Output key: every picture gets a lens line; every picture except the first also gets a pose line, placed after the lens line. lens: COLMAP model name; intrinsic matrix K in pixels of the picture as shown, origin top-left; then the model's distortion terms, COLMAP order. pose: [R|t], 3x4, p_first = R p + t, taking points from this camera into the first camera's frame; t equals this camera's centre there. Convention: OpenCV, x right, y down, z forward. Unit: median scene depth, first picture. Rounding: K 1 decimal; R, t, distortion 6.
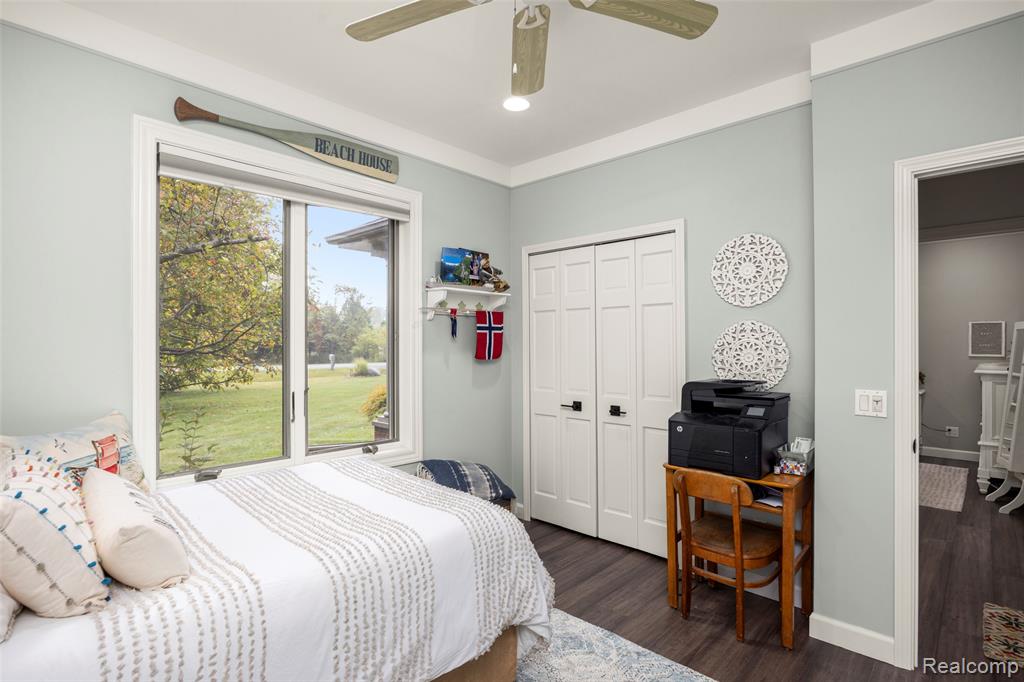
lens RADIAL K [[509.3, 0, 512.0], [0, 509.3, 341.0], [0, 0, 1]] dist [-0.003000, -0.000044]
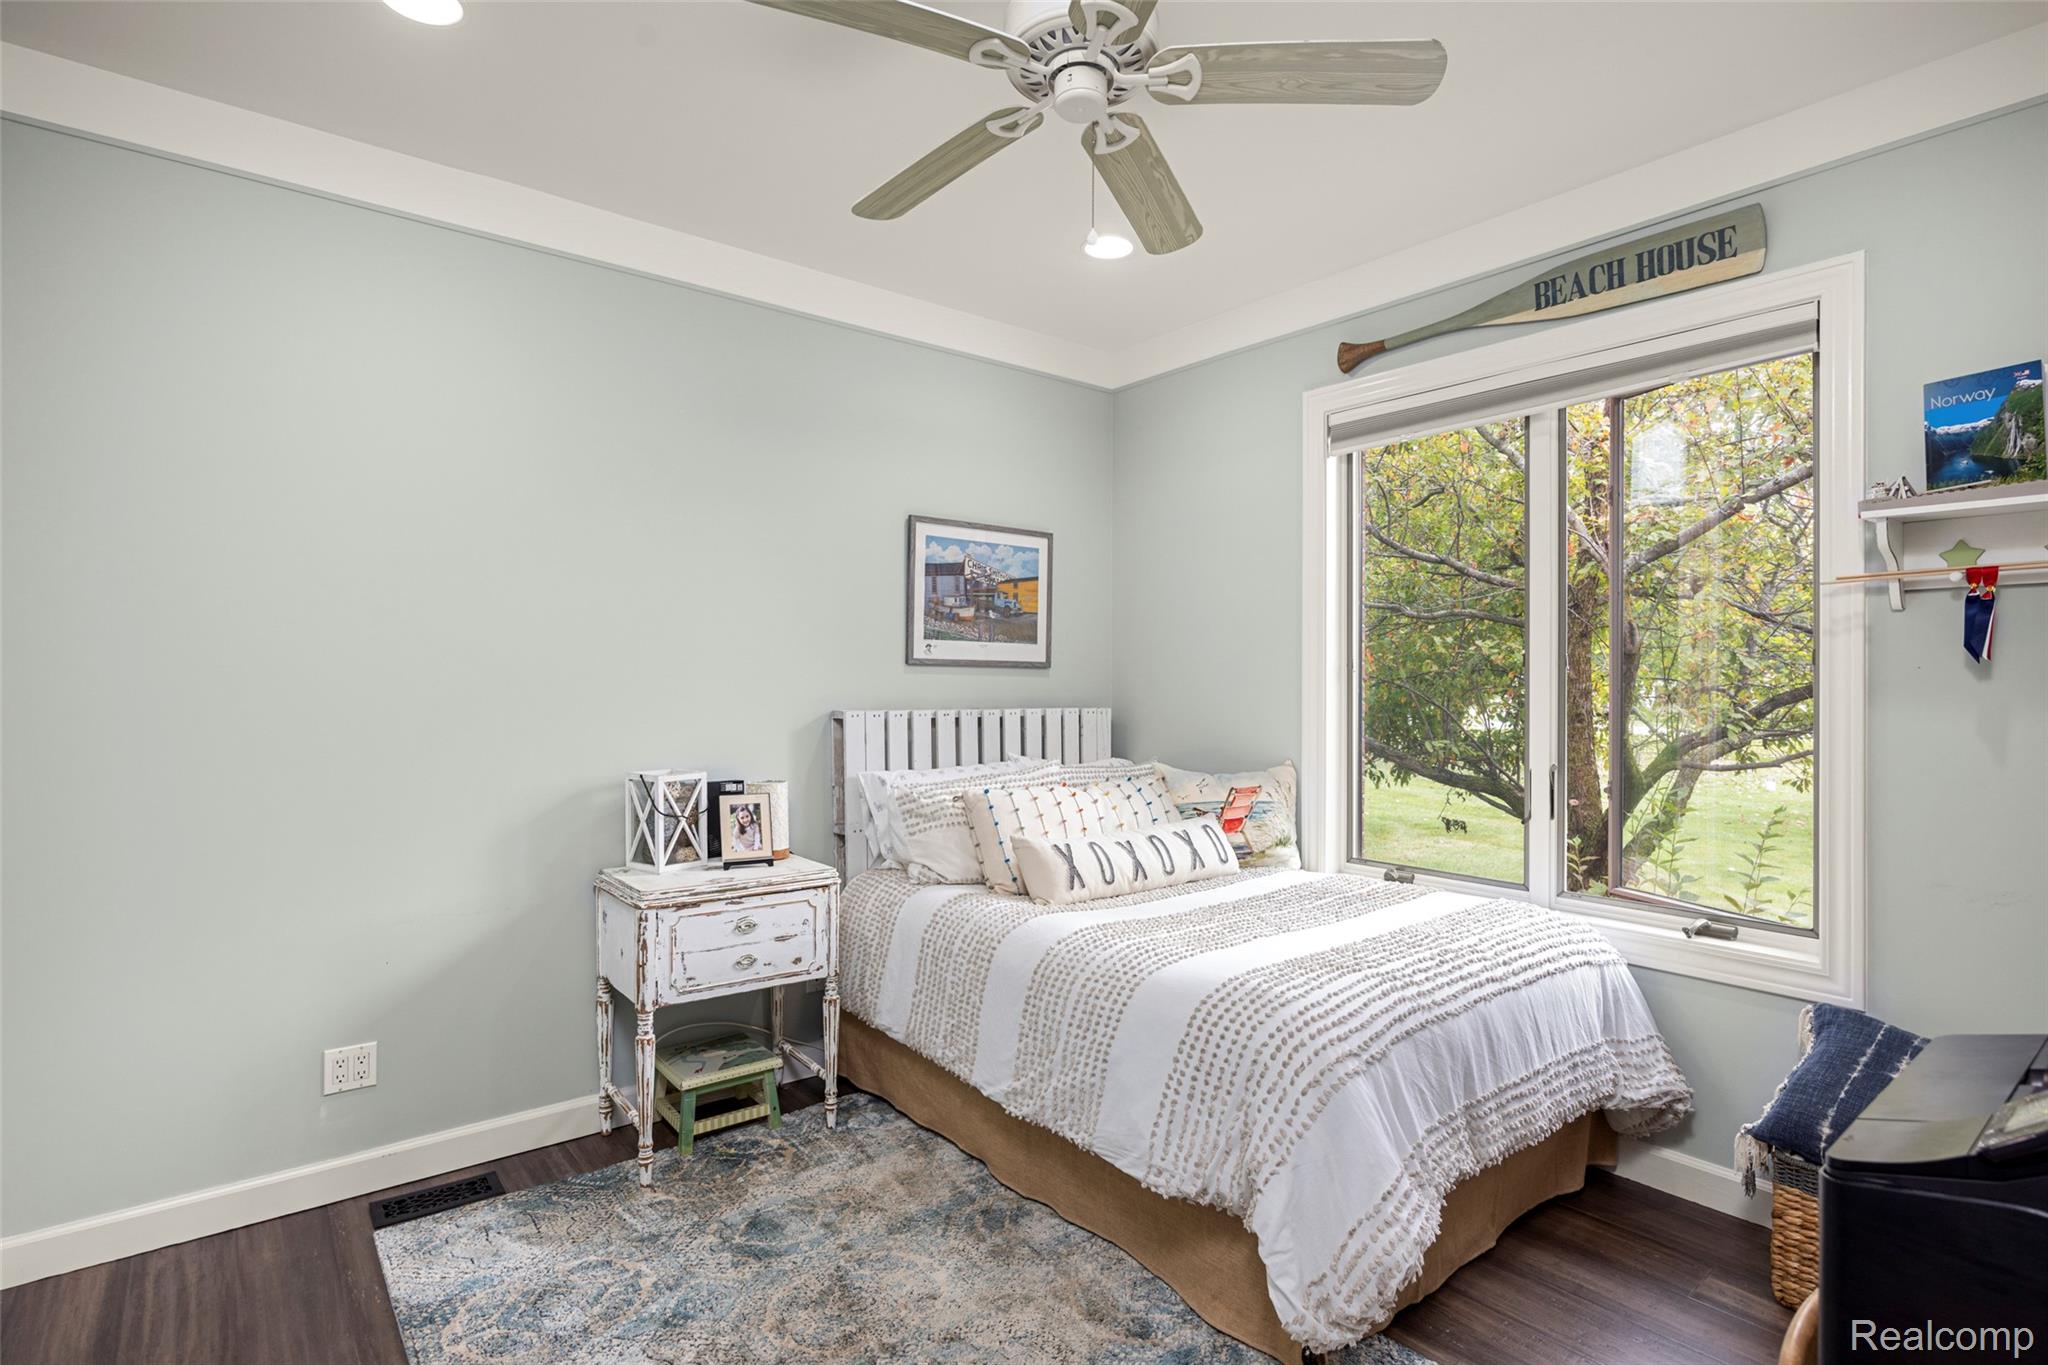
lens RADIAL K [[1018.6, 0, 1024.0], [0, 1018.6, 682.5], [0, 0, 1]] dist [-0.003000, -0.000044]
pose [[-0.136070, -0.004218, -0.990690, 0.675828], [0.001775, 0.999988, -0.004502, 0.010582], [0.990698, -0.002371, -0.136061, 0.589846]]
